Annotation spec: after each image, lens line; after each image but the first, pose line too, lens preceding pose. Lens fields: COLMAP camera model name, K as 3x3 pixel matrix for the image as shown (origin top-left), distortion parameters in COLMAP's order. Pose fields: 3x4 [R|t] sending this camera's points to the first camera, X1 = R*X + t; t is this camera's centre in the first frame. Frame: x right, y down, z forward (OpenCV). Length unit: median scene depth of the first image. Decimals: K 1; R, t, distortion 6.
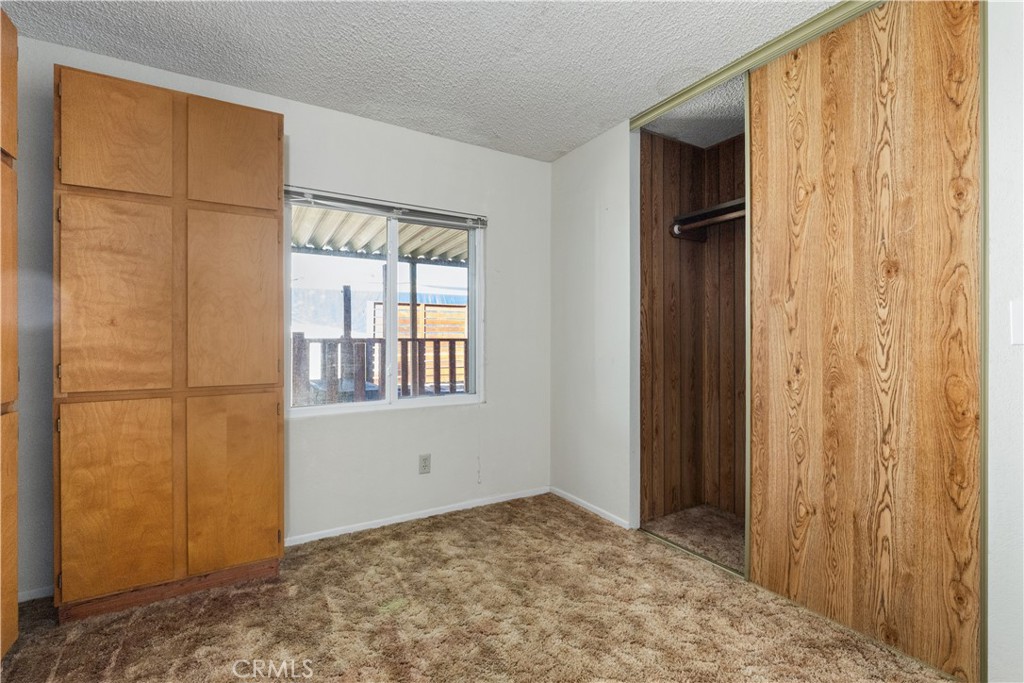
lens RADIAL K [[465.3, 0, 513.9], [0, 465.3, 337.1], [0, 0, 1]] dist [0.003211, -0.000208]
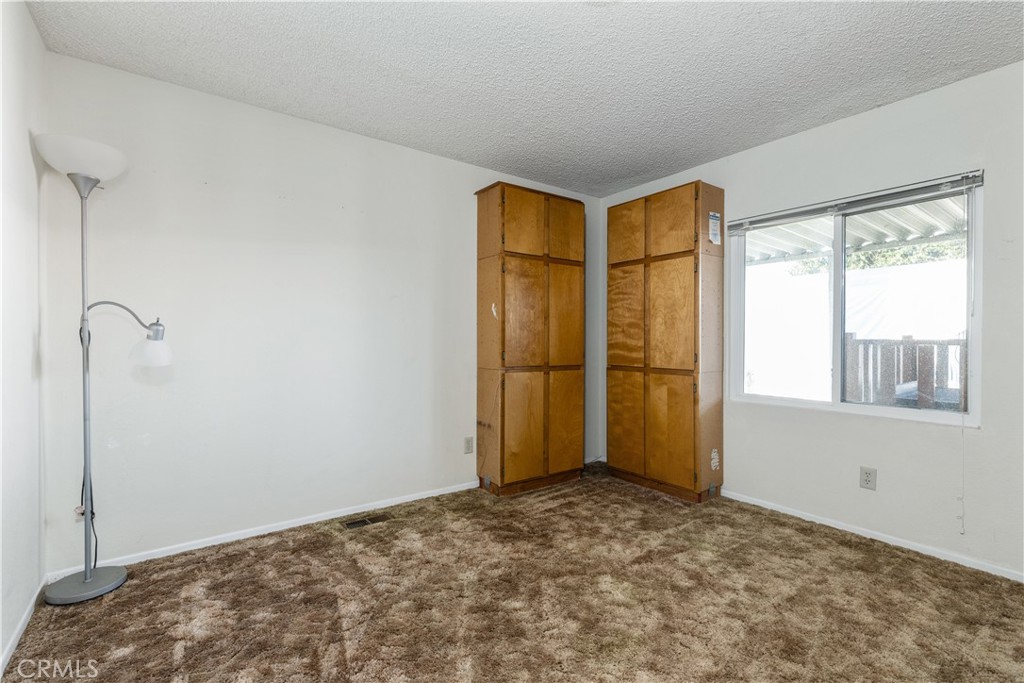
lens RADIAL K [[465.3, 0, 514.9], [0, 465.3, 342.3], [0, 0, 1]] dist [0.003211, -0.000208]
pose [[0.089435, 0.004856, -0.995981, 0.780791], [0.000386, 0.999988, 0.004911, 0.005449], [0.995993, -0.000823, 0.089432, 0.288955]]
